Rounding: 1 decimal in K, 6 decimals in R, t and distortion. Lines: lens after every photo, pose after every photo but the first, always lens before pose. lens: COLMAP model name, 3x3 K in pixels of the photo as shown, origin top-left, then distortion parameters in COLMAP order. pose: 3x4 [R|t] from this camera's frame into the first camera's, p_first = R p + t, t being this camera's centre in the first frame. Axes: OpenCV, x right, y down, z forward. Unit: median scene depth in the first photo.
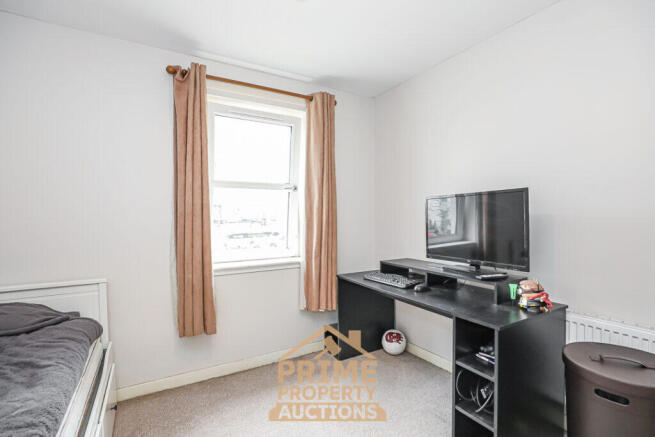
lens RADIAL K [[306.1, 0, 327.2], [0, 306.1, 218.9], [0, 0, 1]] dist [0.000711, -0.000025]
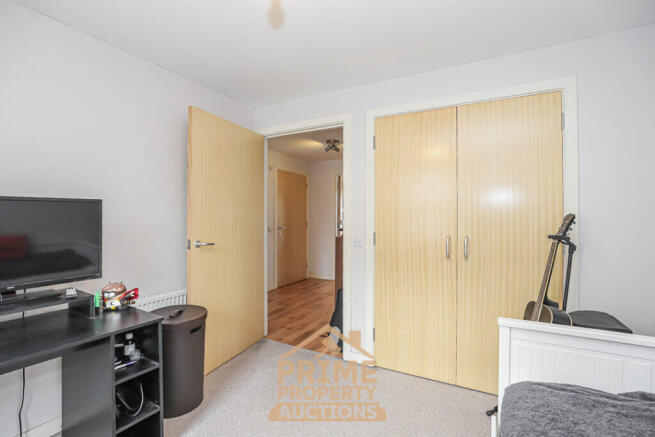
lens RADIAL K [[306.1, 0, 327.4], [0, 306.1, 219.5], [0, 0, 1]] dist [0.000711, -0.000025]
pose [[-0.499688, 0.005280, 0.866189, -0.678965], [0.012382, 0.999923, 0.001047, -0.022552], [-0.866117, 0.011248, -0.499715, 0.869494]]
